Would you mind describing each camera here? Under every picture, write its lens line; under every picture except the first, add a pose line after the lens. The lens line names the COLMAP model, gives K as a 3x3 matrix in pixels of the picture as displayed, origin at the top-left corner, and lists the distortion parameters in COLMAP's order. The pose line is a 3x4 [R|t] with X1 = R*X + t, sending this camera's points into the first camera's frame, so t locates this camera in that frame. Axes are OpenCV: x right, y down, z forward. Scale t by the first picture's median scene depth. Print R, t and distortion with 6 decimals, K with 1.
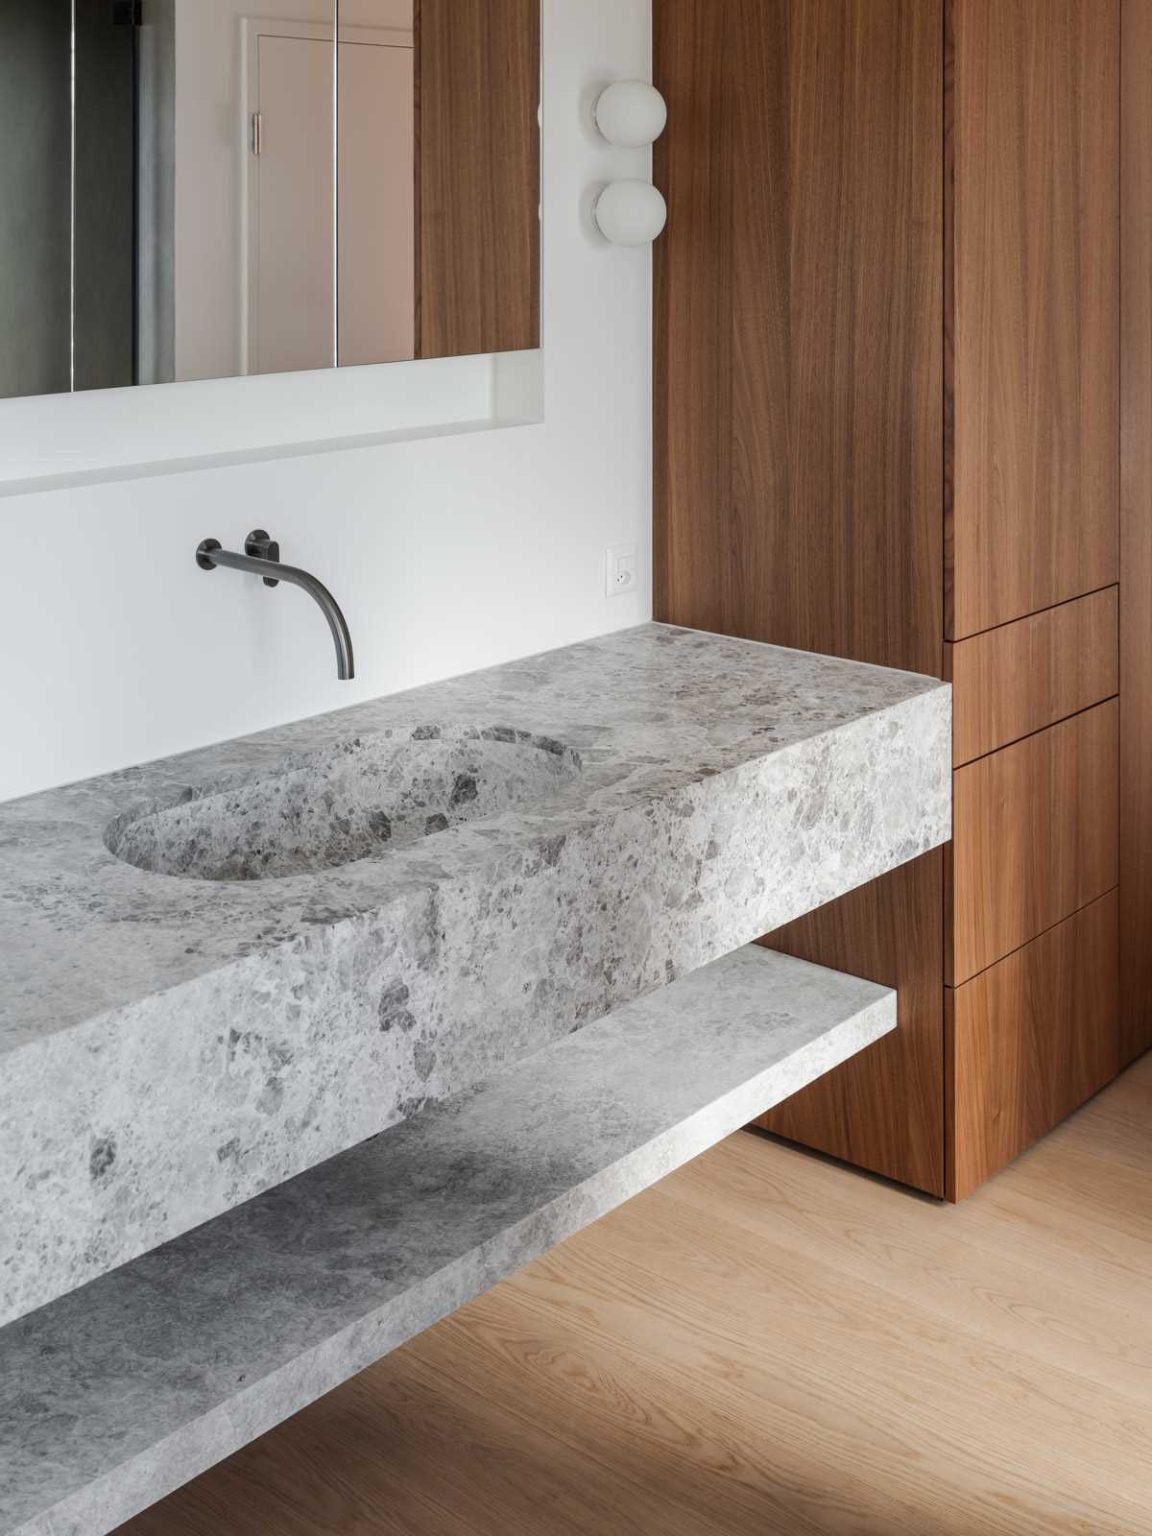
lens RADIAL K [[2115.9, 0, 576.0], [0, 2115.9, 768.0], [0, 0, 1]] dist [-0.016801, -0.003429]
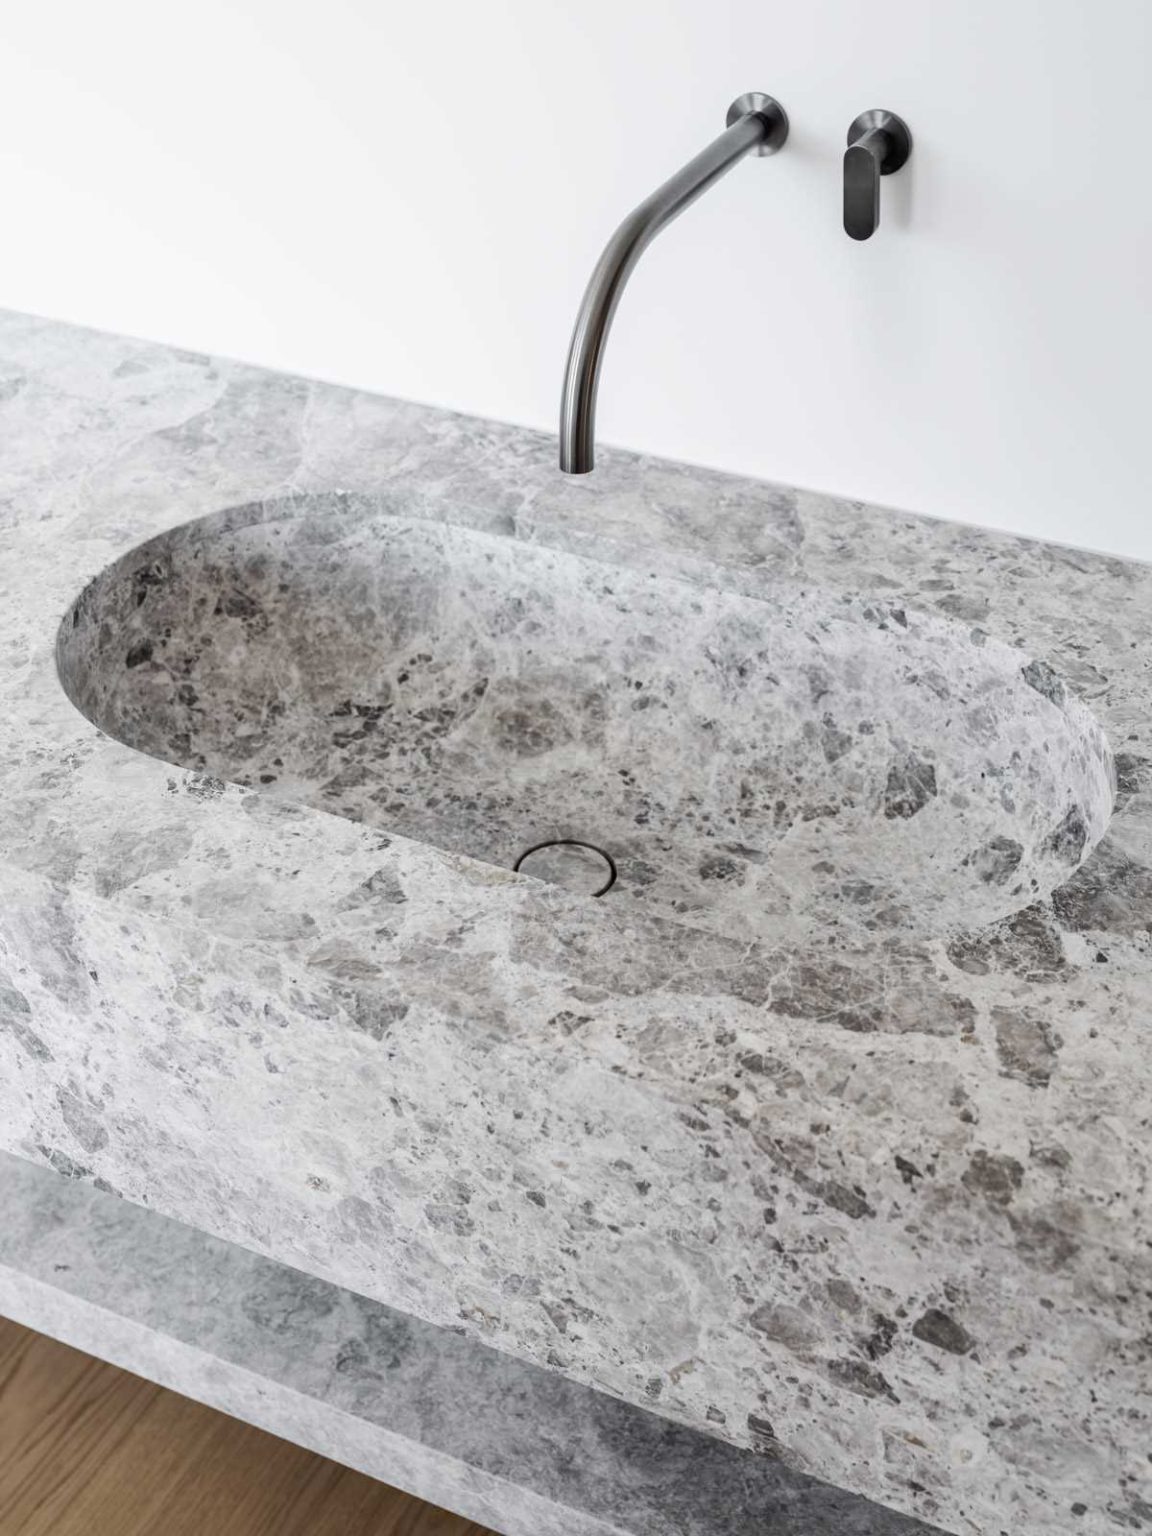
lens RADIAL K [[2115.9, 0, 576.0], [0, 2115.9, 768.0], [0, 0, 1]] dist [-0.016801, -0.003429]
pose [[0.175659, 0.571404, -0.801649, 0.293809], [-0.236940, 0.814913, 0.528939, -0.224502], [0.955512, 0.097030, 0.278535, 0.810009]]
